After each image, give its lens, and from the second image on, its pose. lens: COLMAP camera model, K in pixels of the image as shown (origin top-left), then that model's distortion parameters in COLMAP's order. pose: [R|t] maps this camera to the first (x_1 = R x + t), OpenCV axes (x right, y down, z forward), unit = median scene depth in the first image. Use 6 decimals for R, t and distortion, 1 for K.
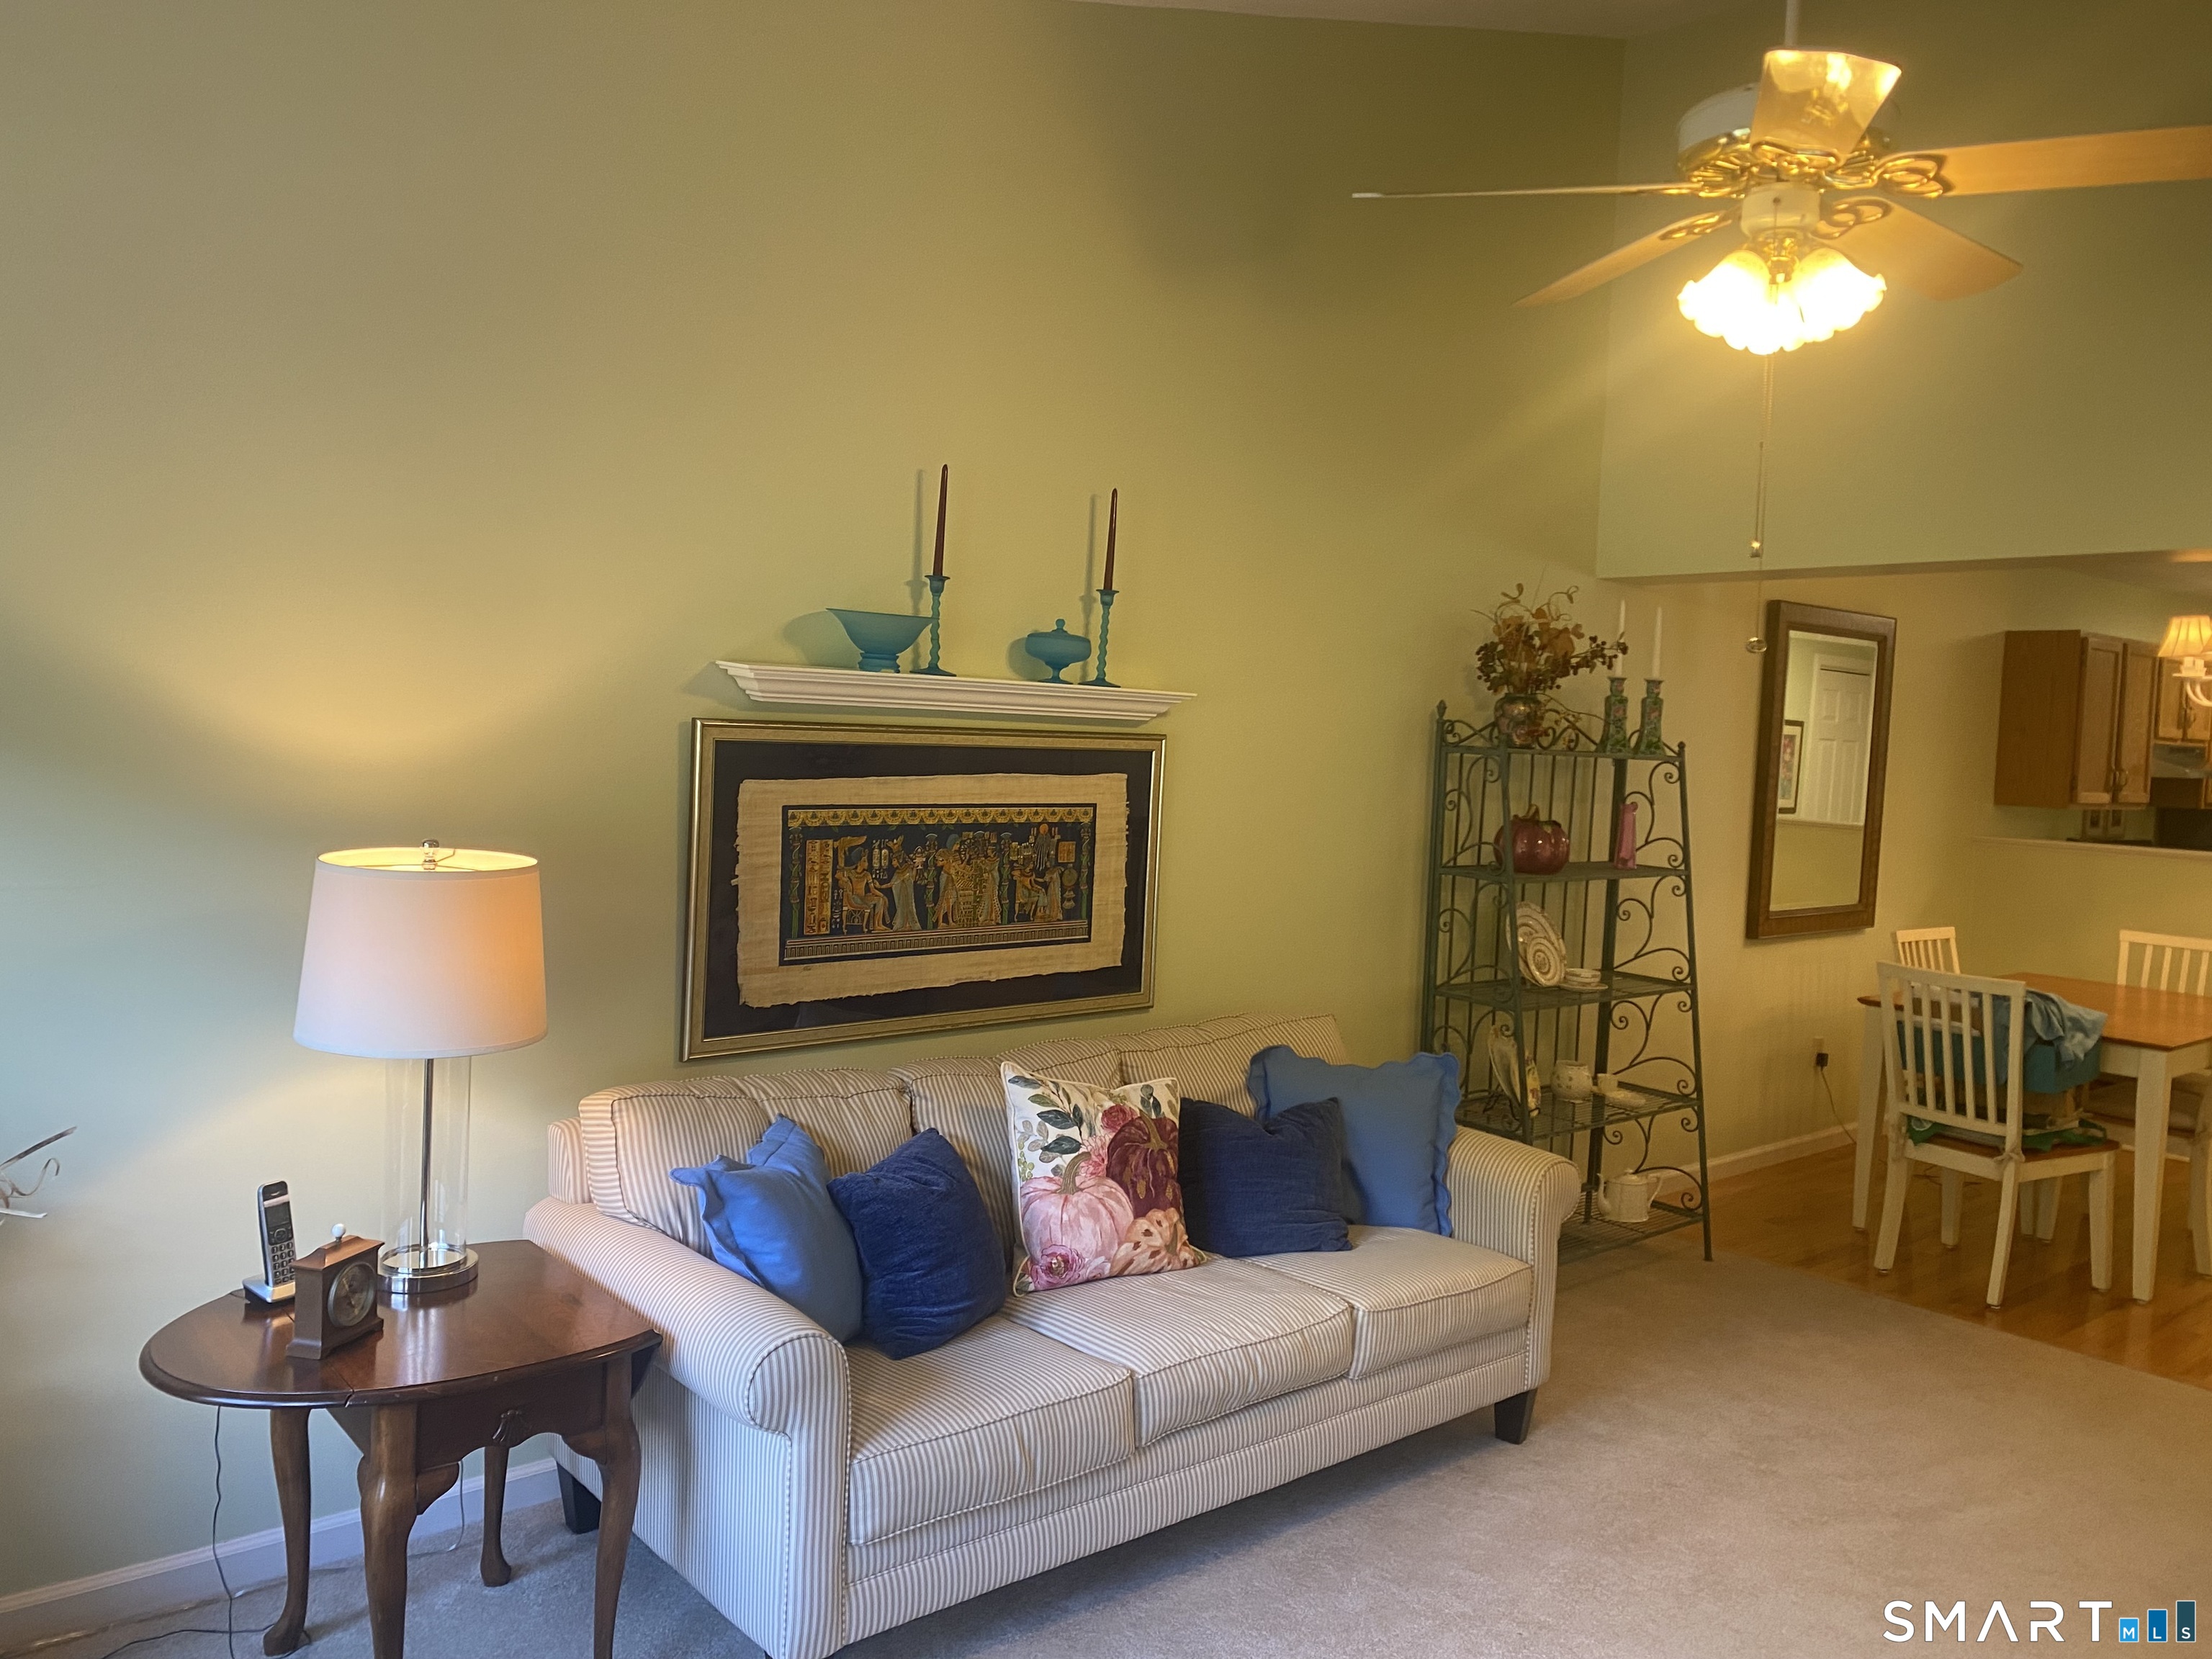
lens RADIAL K [[1681.3, 0, 1065.3], [0, 1681.3, 842.7], [0, 0, 1]] dist [0.323099, -0.002898]
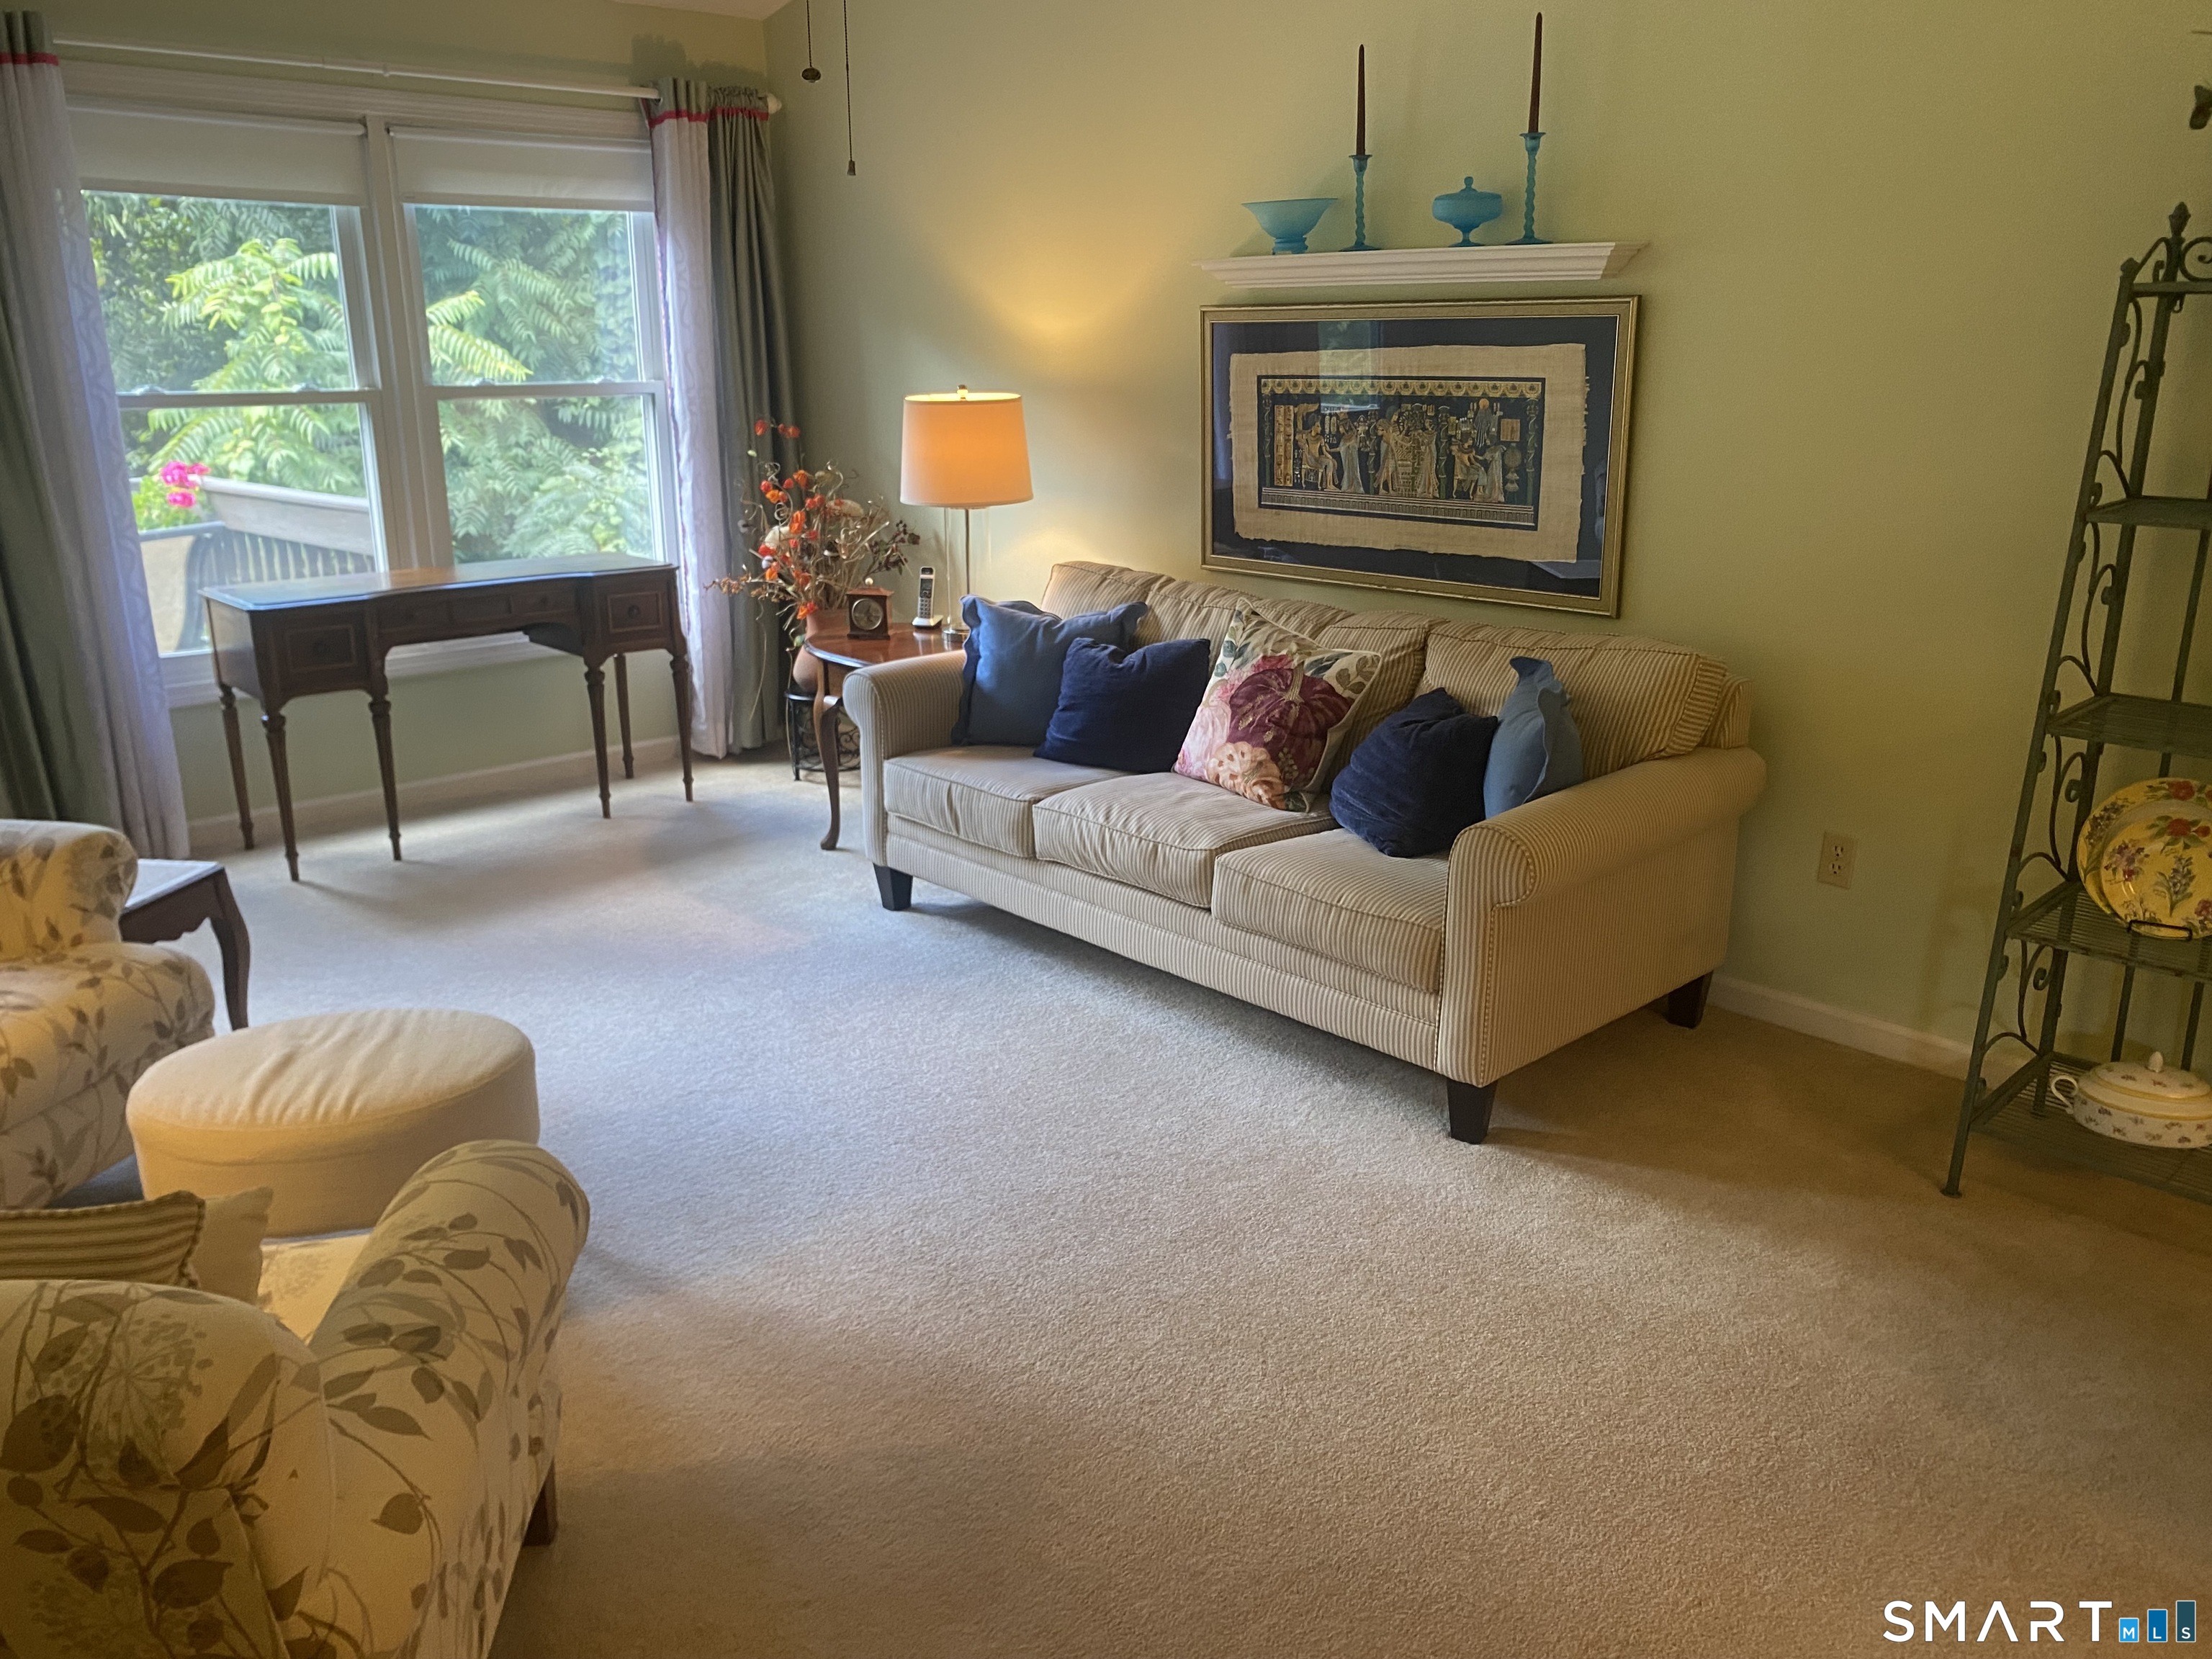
lens RADIAL K [[1716.6, 0, 1112.6], [0, 1716.6, 805.7], [0, 0, 1]] dist [0.044448, -0.019334]
pose [[0.076917, 0.226796, -0.970900, 1.003737], [-0.064165, 0.972892, 0.222178, 0.010208], [0.994971, 0.045208, 0.089384, 0.715563]]
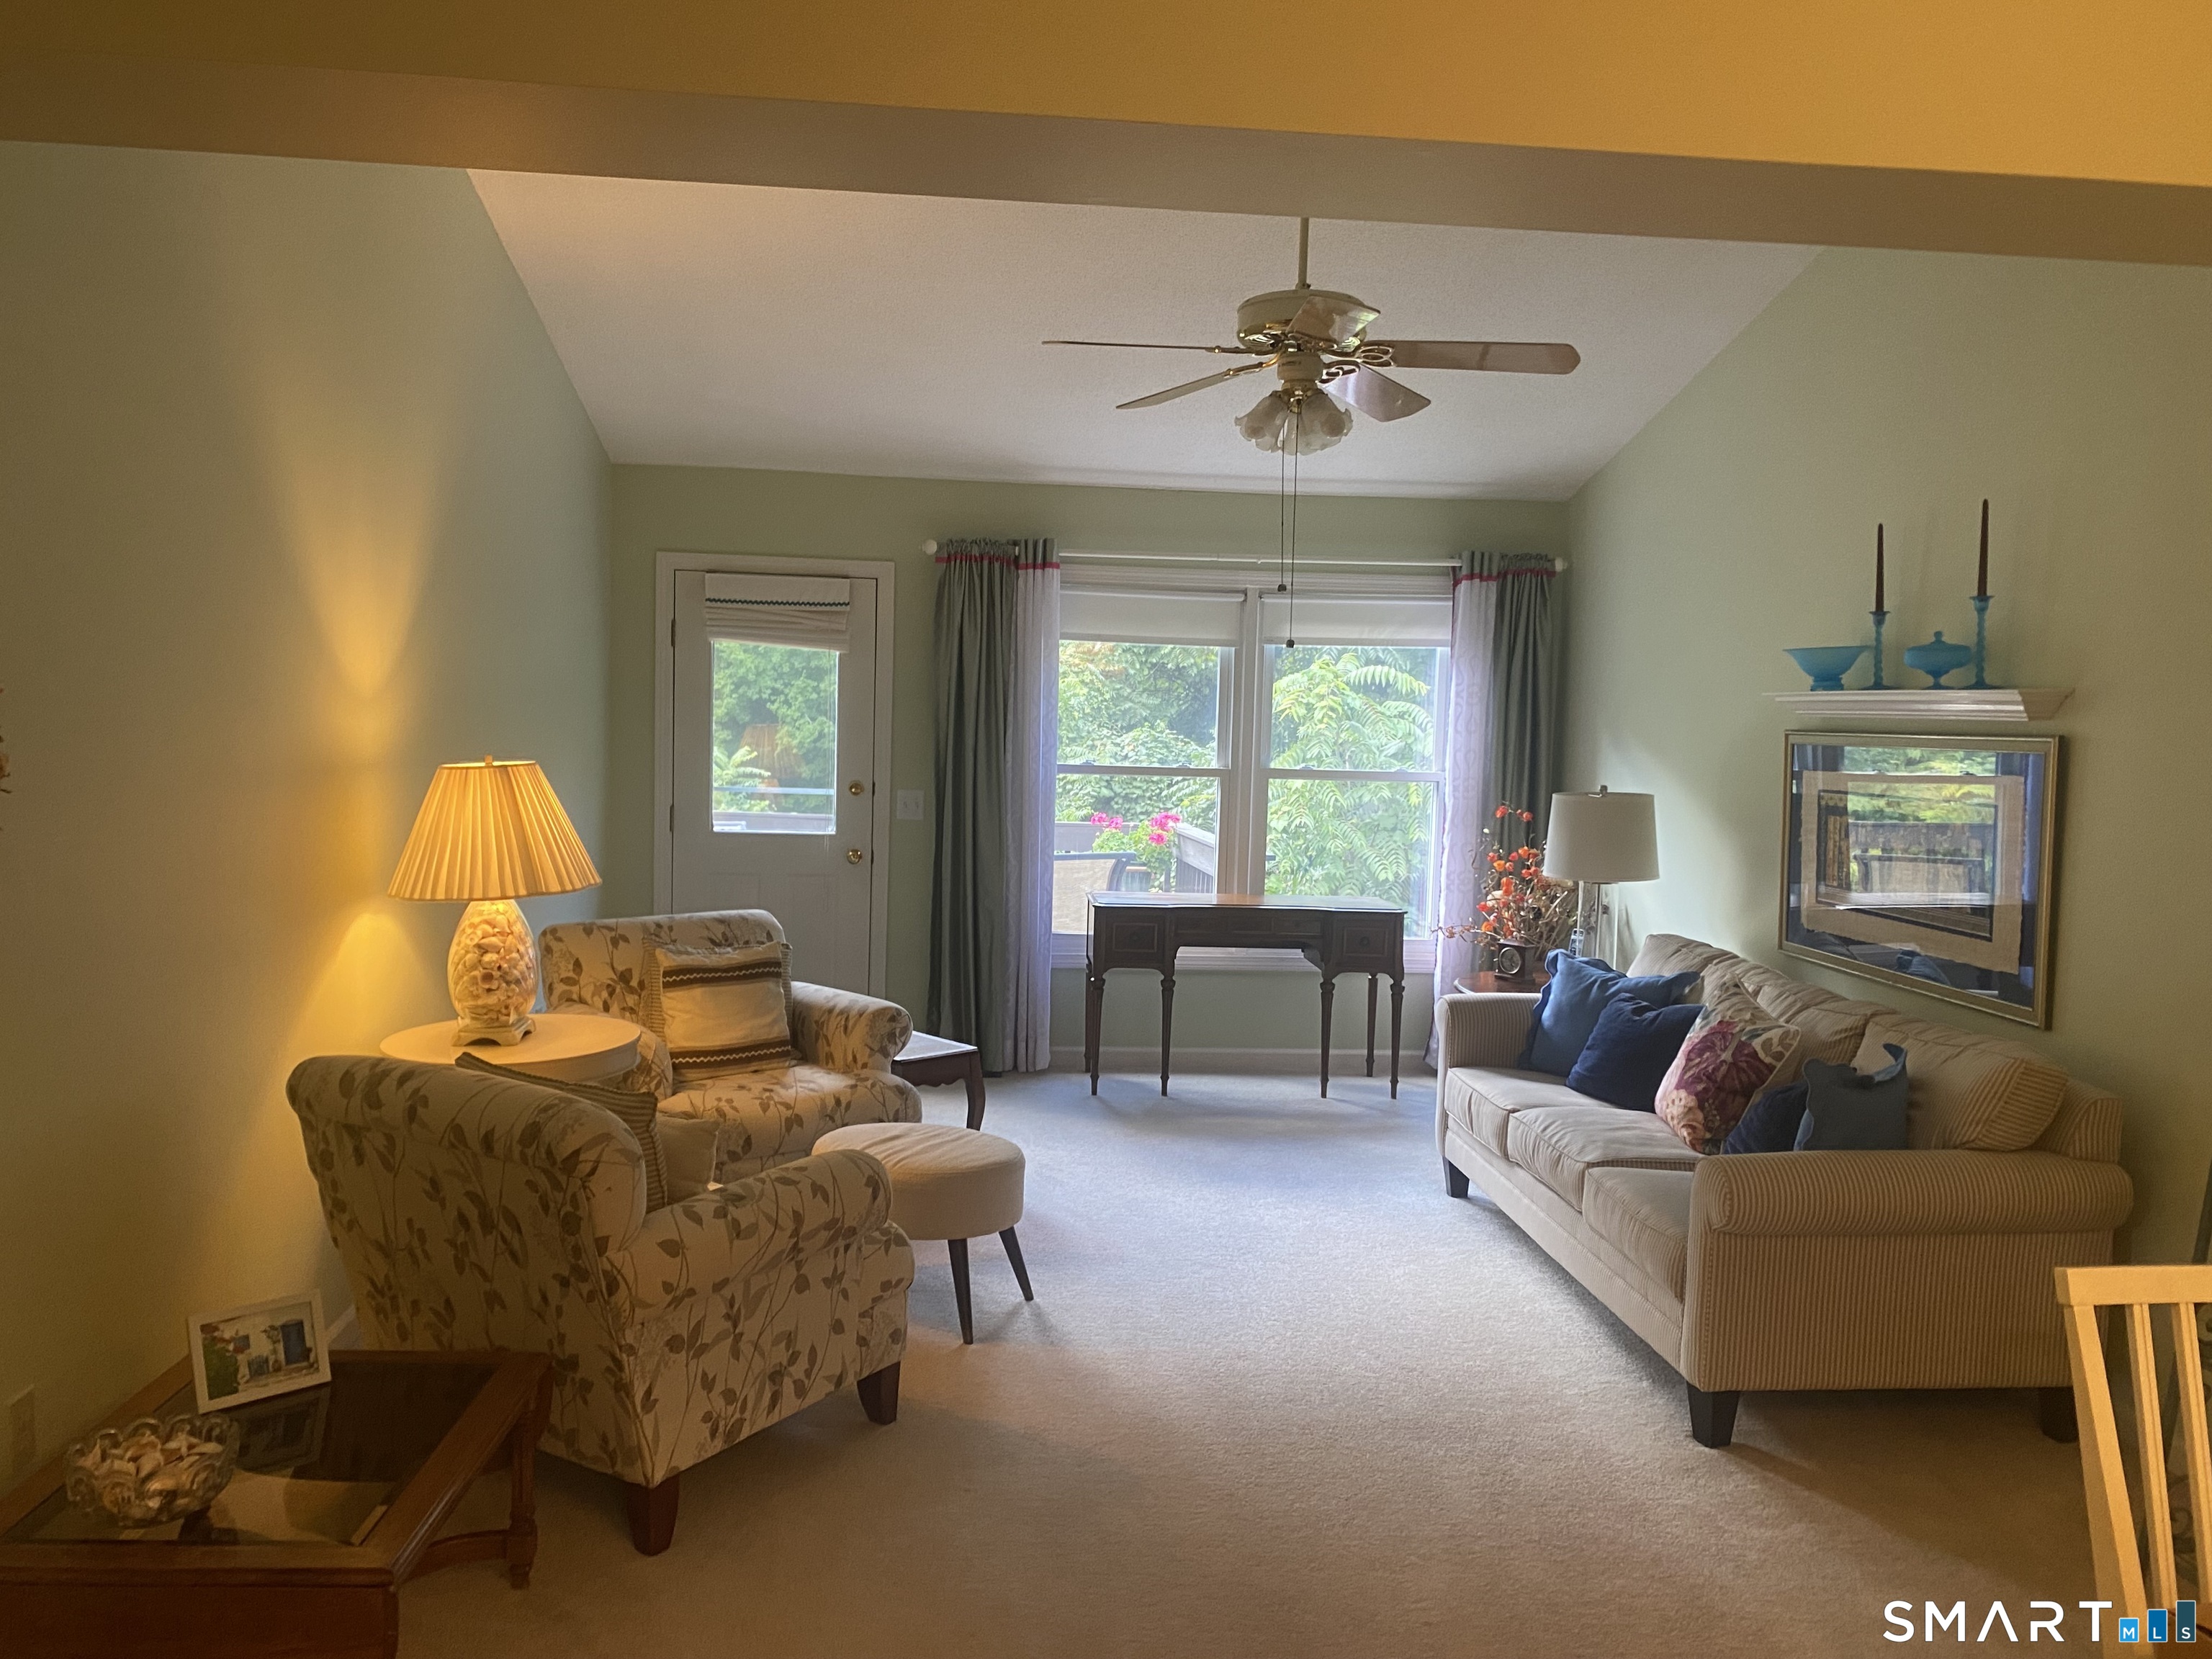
lens RADIAL K [[1716.6, 0, 1112.6], [0, 1716.6, 805.7], [0, 0, 1]] dist [0.044448, -0.019334]
pose [[-0.549250, -0.008695, -0.835613, 1.221848], [-0.110910, 0.991858, 0.062581, -0.029685], [0.828265, 0.127050, -0.545742, 1.168314]]
